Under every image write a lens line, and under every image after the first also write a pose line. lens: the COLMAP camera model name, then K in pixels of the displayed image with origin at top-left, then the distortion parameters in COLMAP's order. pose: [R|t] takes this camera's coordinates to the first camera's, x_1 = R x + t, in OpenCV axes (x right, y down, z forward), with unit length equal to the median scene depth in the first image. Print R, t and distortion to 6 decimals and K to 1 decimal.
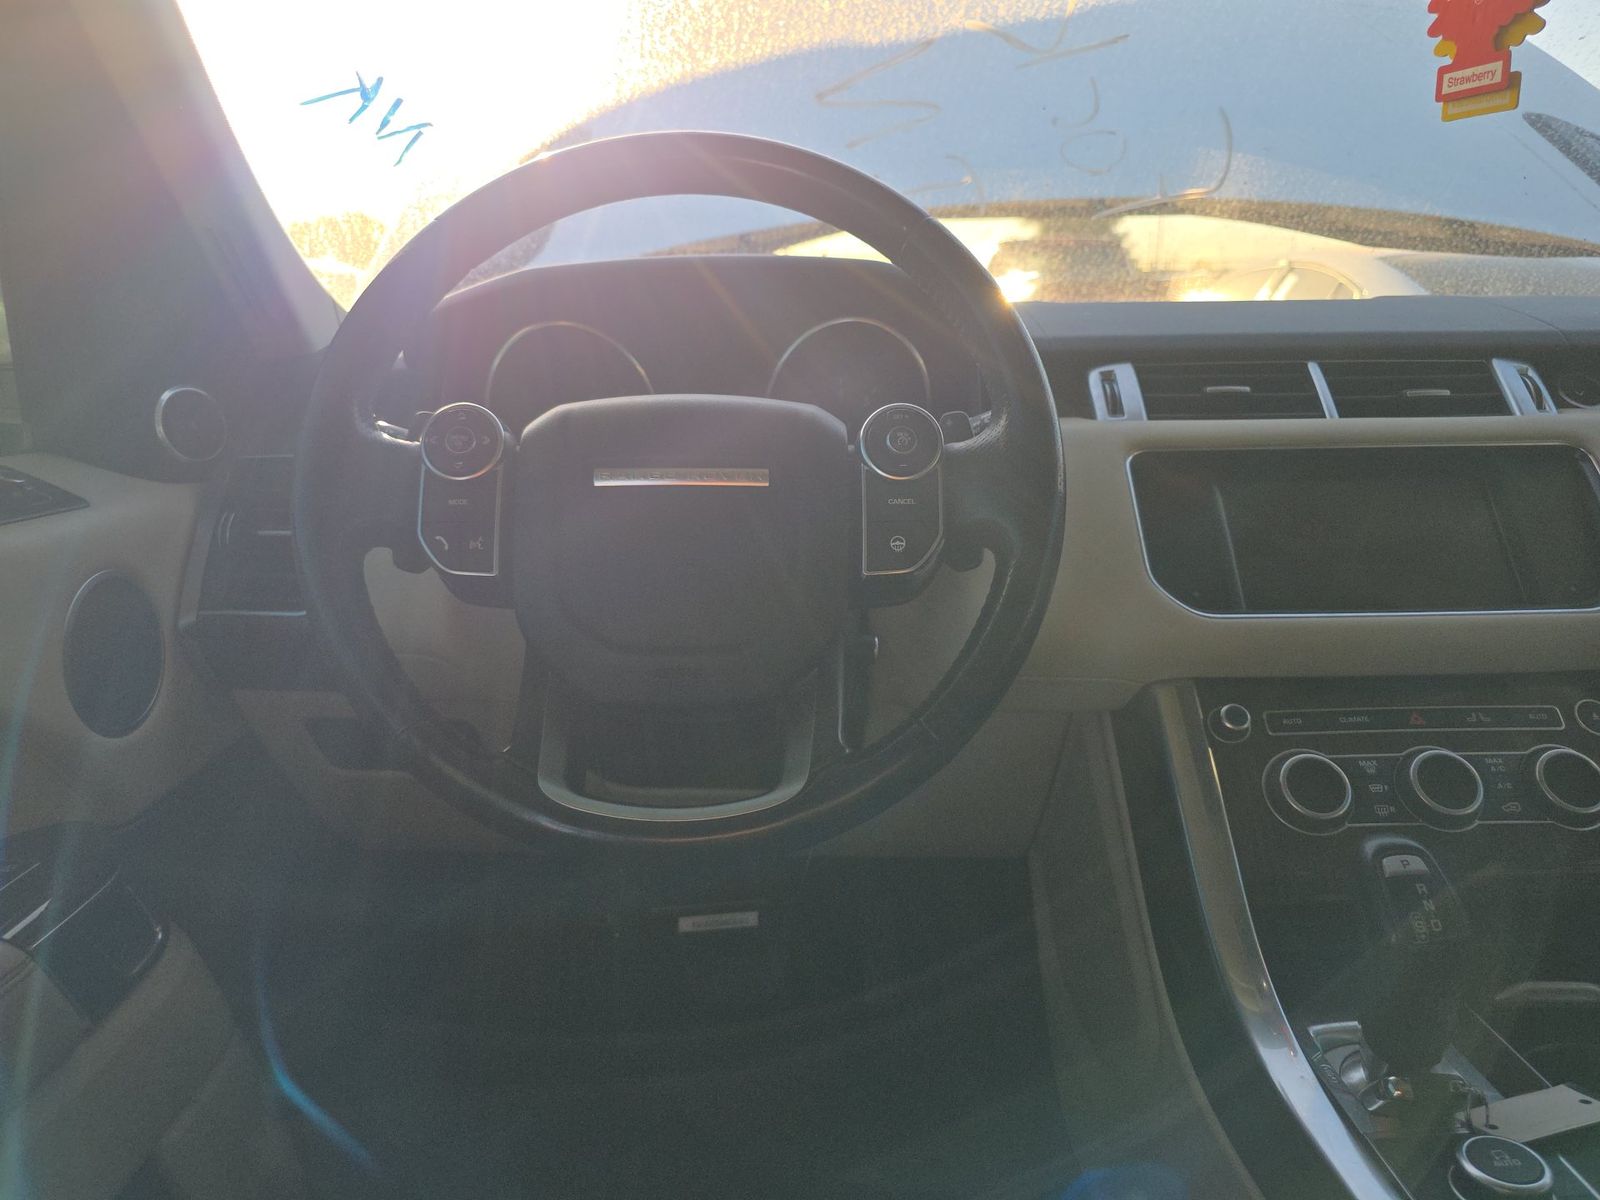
lens RADIAL K [[1077.0, 0, 809.7], [0, 1077.0, 599.9], [0, 0, 1]] dist [0.034035, -0.016649]
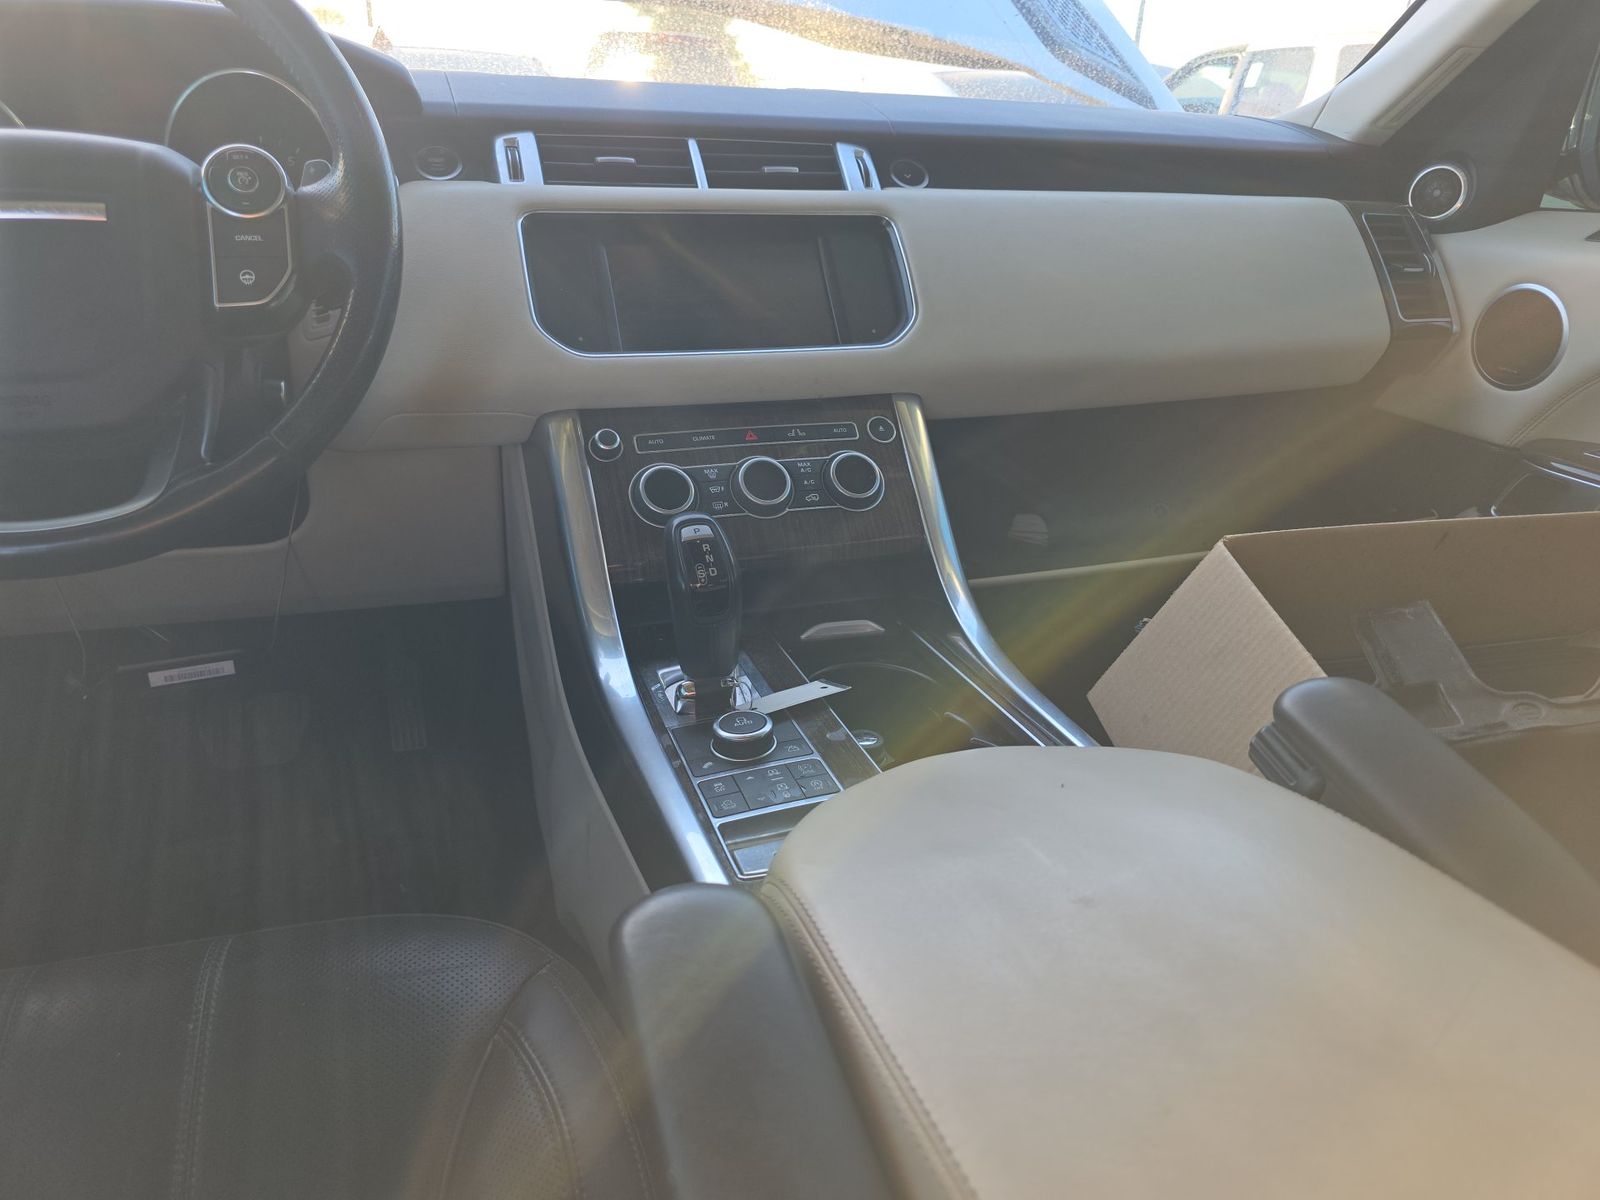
lens RADIAL K [[1077.0, 0, 789.1], [0, 1077.0, 605.8], [0, 0, 1]] dist [0.034035, -0.016649]
pose [[0.952348, -0.085959, 0.292650, 0.215379], [0.036943, 0.984911, 0.169073, 0.093720], [-0.302767, -0.150205, 0.941154, -0.225230]]
